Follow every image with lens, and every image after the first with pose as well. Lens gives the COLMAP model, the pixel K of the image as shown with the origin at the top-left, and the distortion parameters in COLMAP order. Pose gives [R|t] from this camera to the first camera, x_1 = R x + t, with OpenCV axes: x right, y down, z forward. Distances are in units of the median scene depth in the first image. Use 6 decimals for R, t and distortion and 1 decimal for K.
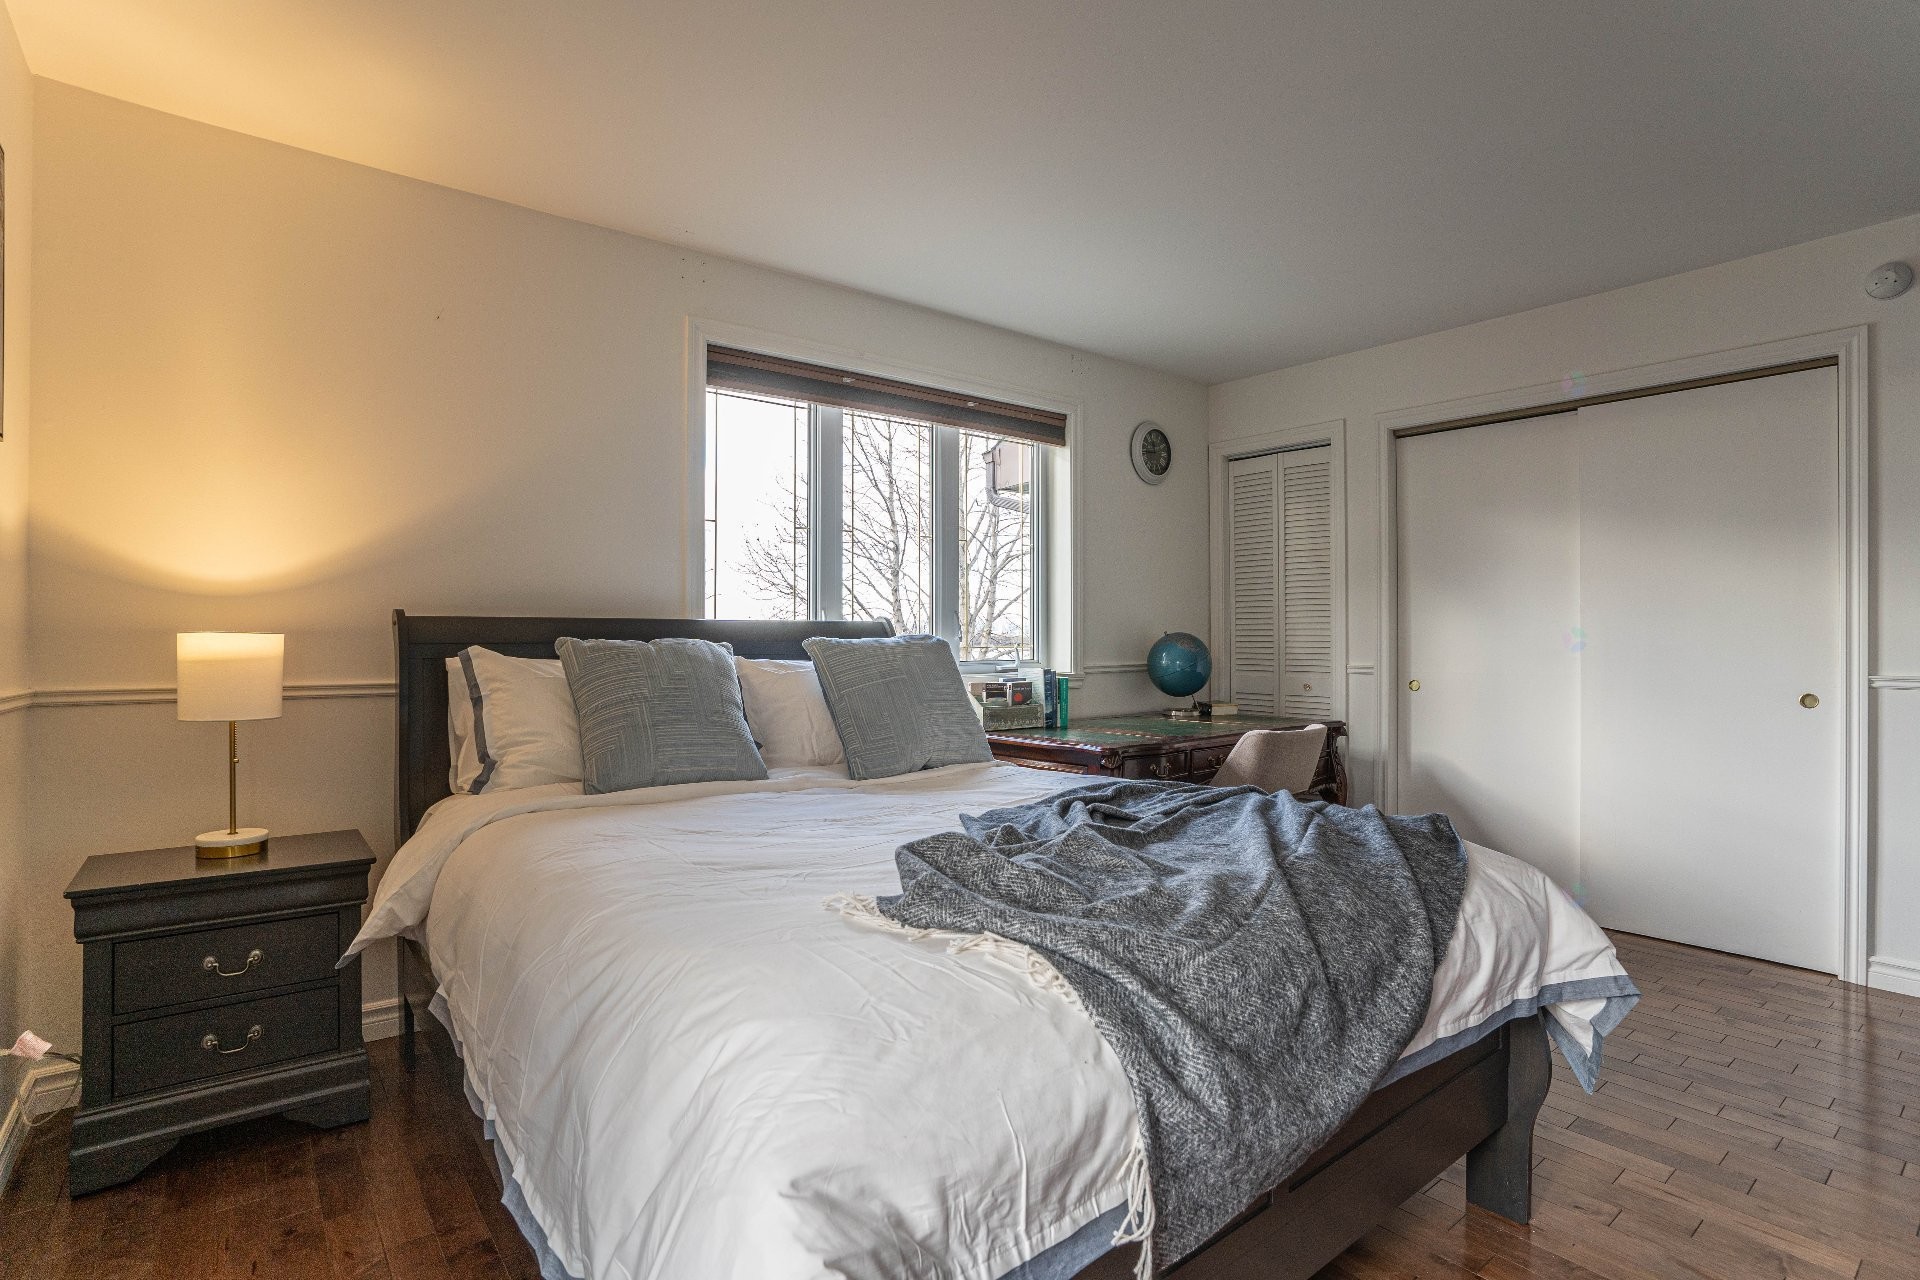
lens RADIAL K [[926.8, 0, 962.6], [0, 926.8, 626.2], [0, 0, 1]] dist [-0.025307, 0.000155]
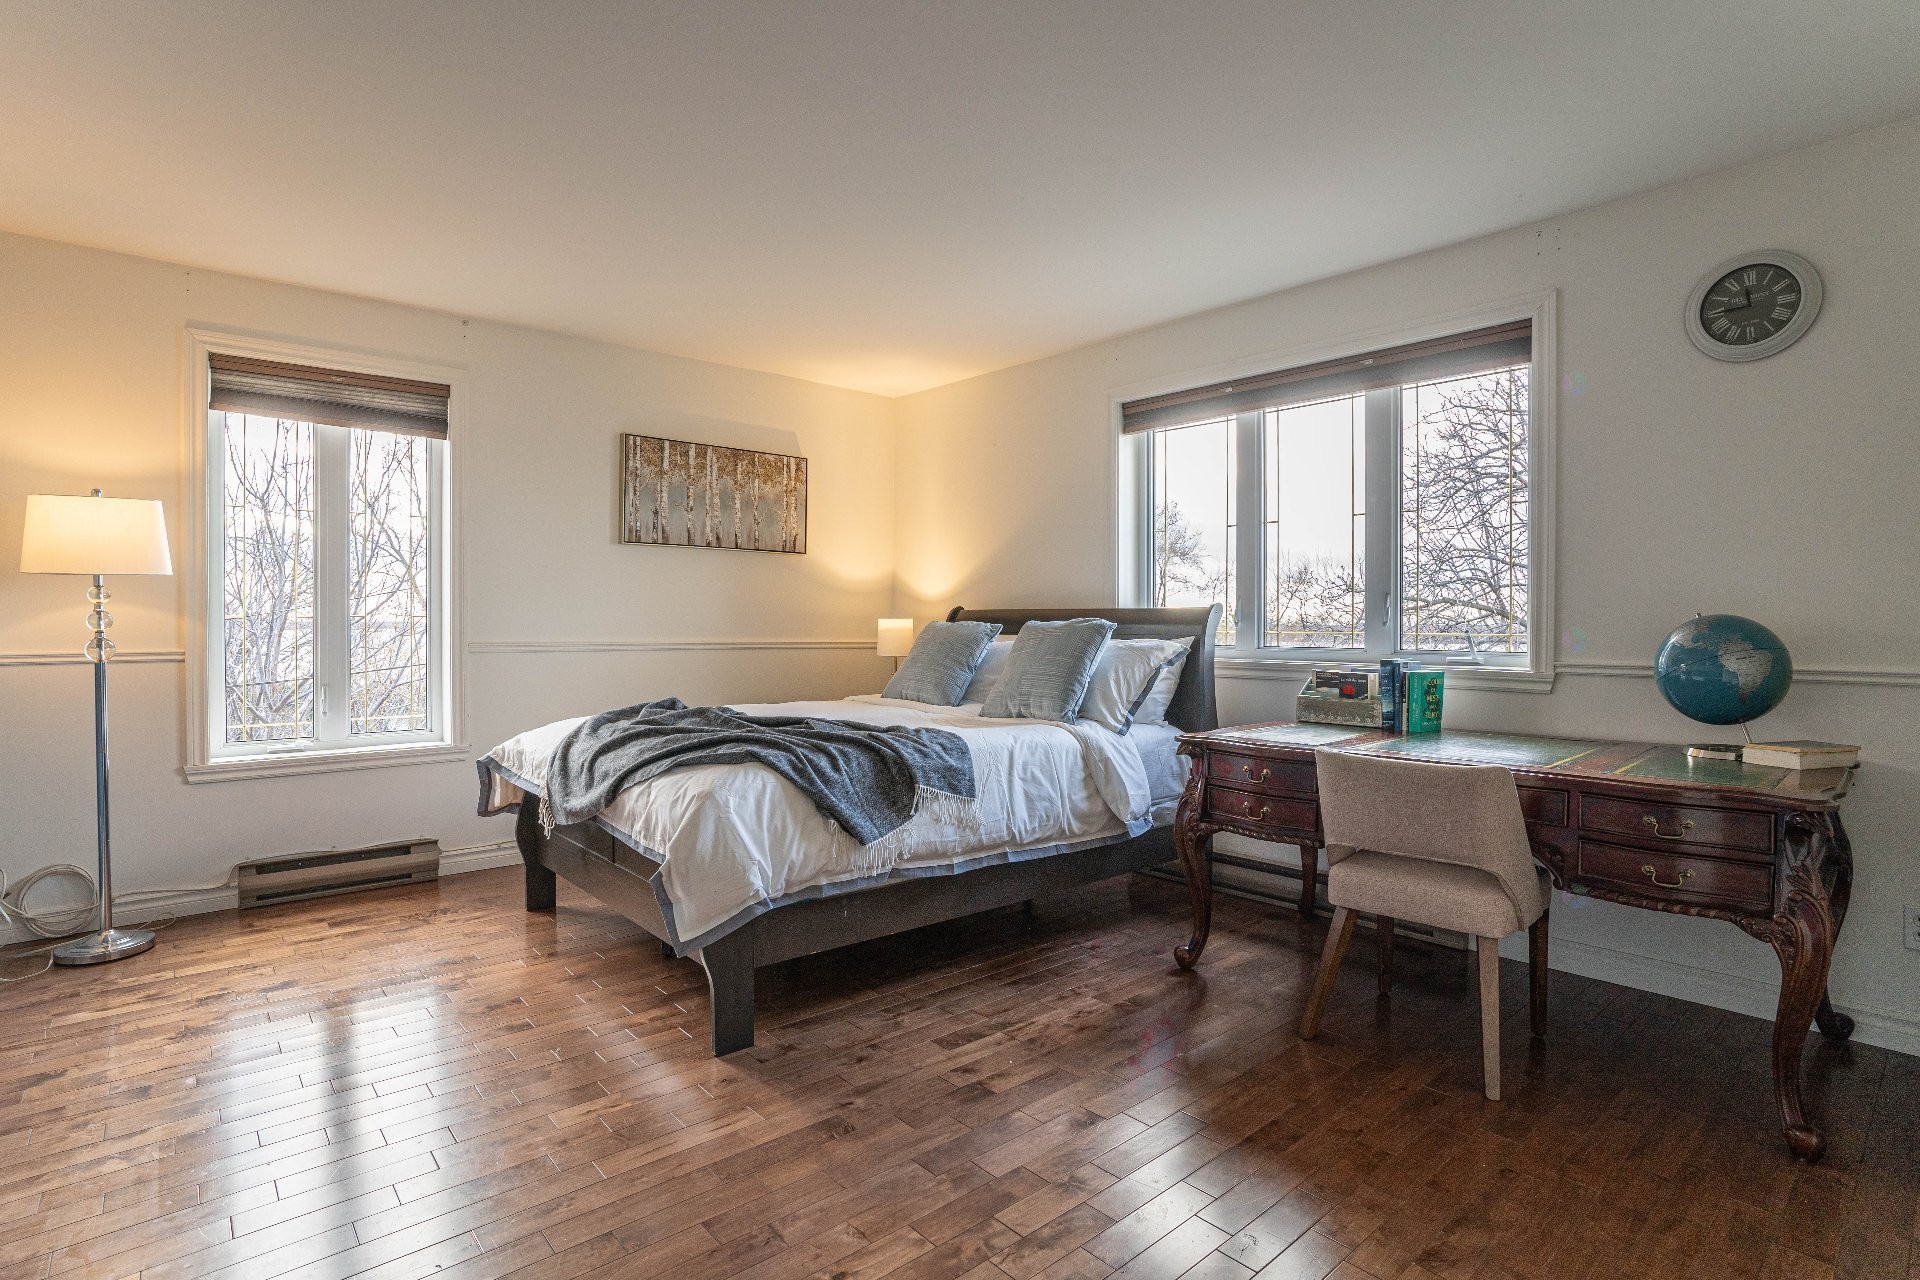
lens RADIAL K [[926.8, 0, 962.6], [0, 926.8, 626.2], [0, 0, 1]] dist [-0.025307, 0.000155]
pose [[0.103492, -0.009372, -0.994586, 0.876778], [-0.004933, 0.999938, -0.009936, 0.027135], [0.994618, 0.005935, 0.103439, 0.538901]]
